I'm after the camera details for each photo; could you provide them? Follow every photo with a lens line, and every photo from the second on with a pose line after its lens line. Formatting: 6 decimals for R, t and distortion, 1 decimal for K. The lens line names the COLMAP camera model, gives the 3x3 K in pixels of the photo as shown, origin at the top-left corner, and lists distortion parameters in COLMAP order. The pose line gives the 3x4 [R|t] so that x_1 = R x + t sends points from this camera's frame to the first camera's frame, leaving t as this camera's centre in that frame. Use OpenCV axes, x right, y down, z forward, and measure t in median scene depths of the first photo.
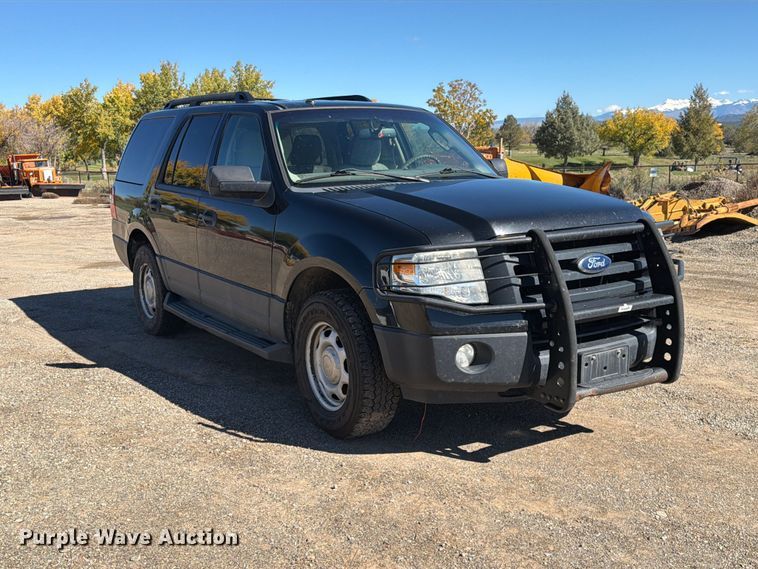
lens RADIAL K [[774.9, 0, 379.0], [0, 774.9, 284.5], [0, 0, 1]] dist [0.162442, -0.306983]
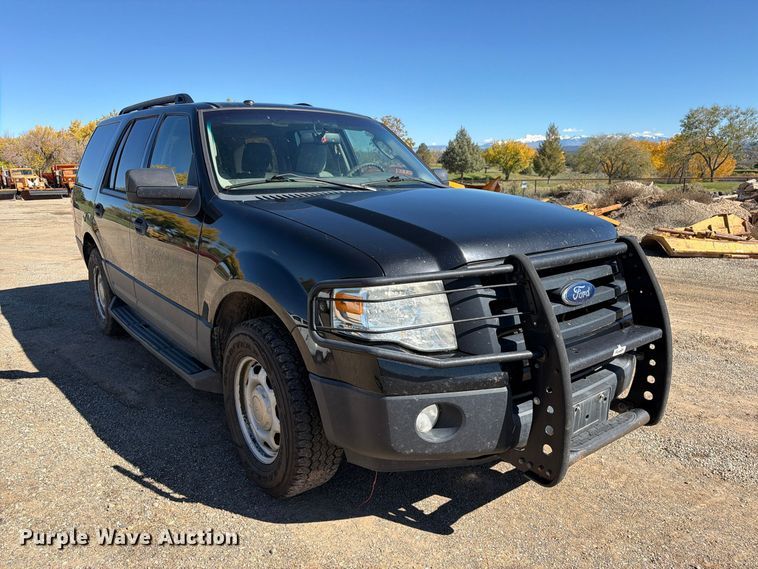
lens RADIAL K [[538.4, 0, 379.0], [0, 538.4, 284.5], [0, 0, 1]] dist [0.088998, -0.124762]
pose [[0.996367, -0.003002, 0.085109, 0.014921], [-0.000788, 0.999011, 0.044458, -0.055182], [-0.085159, -0.044364, 0.995379, 0.403543]]
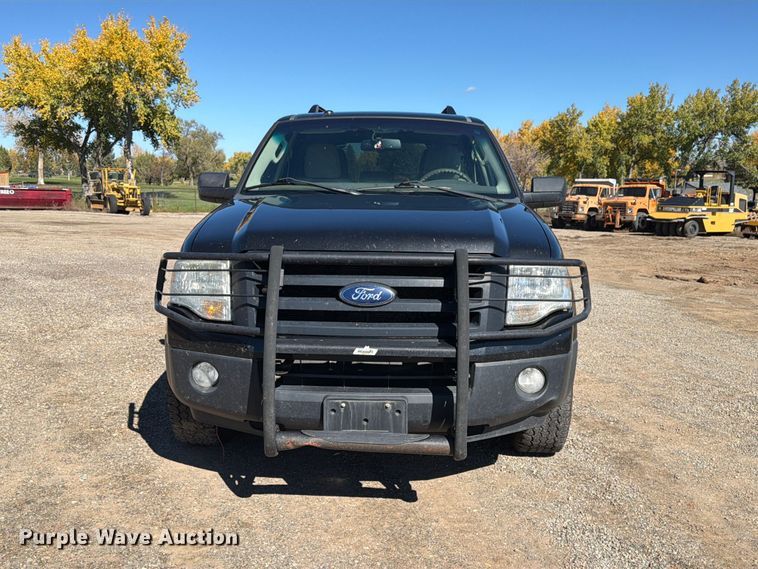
lens RADIAL K [[779.0, 0, 379.0], [0, 779.0, 284.5], [0, 0, 1]] dist [0.167109, -0.382772]
pose [[0.818082, 0.107644, -0.564938, 0.685410], [-0.124502, 0.992181, 0.008763, -0.042562], [0.561464, 0.063167, 0.825087, 0.282584]]
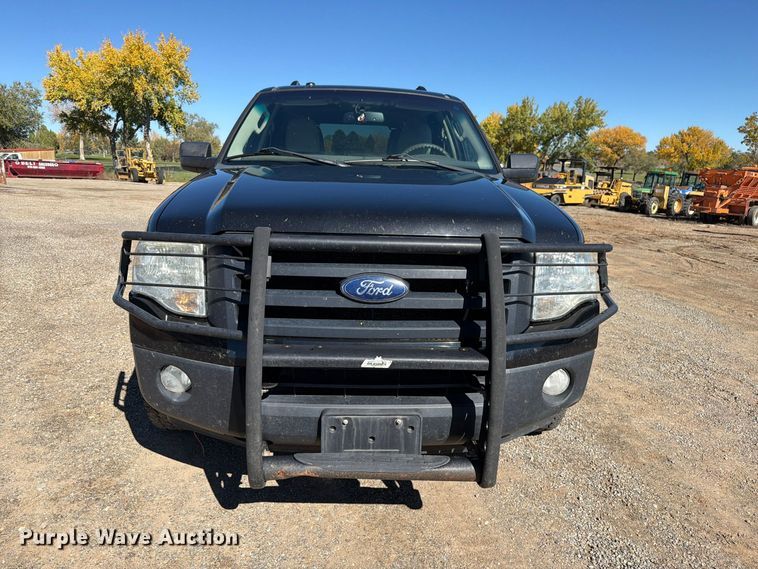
lens RADIAL K [[538.4, 0, 379.0], [0, 538.4, 284.5], [0, 0, 1]] dist [0.088998, -0.124762]
pose [[0.862570, 0.158092, -0.480604, 0.457254], [-0.133035, 0.987371, 0.086022, -0.065113], [0.488134, -0.010263, 0.872709, 0.529635]]
